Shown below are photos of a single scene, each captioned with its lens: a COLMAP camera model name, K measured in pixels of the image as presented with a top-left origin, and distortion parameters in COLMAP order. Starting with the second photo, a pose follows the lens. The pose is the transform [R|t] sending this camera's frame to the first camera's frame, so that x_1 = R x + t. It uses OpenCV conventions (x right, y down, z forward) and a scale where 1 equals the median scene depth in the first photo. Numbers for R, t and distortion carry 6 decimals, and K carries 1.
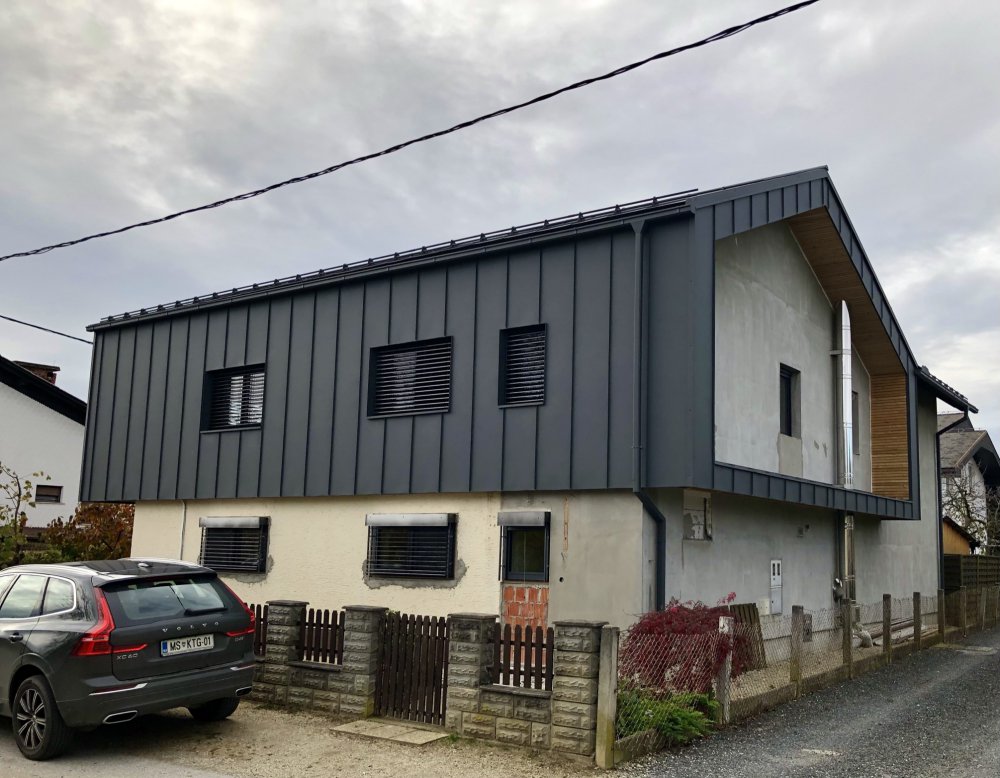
lens RADIAL K [[914.3, 0, 554.5], [0, 914.3, 413.9], [0, 0, 1]] dist [0.024267, 0.000000]
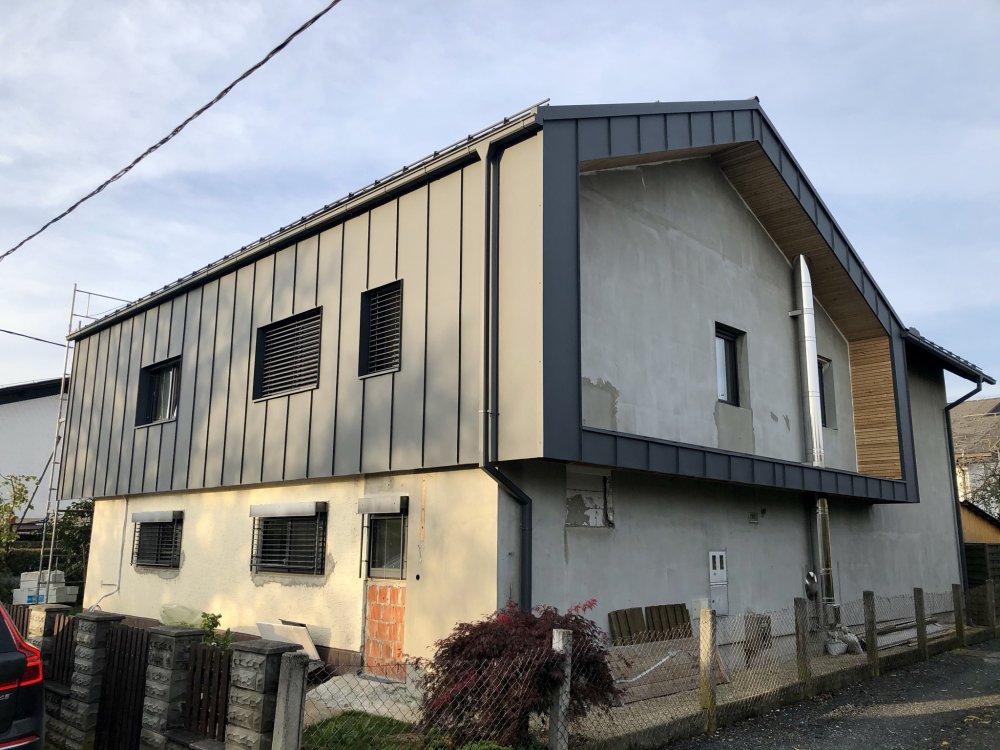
lens RADIAL K [[780.0, 0, 497.4], [0, 780.0, 375.0], [0, 0, 1]] dist [0.011294, 0.003686]
pose [[0.984127, -0.046575, -0.171244, 0.177595], [0.035247, 0.997021, -0.068603, 0.040740], [0.173929, 0.061478, 0.982837, 0.251097]]
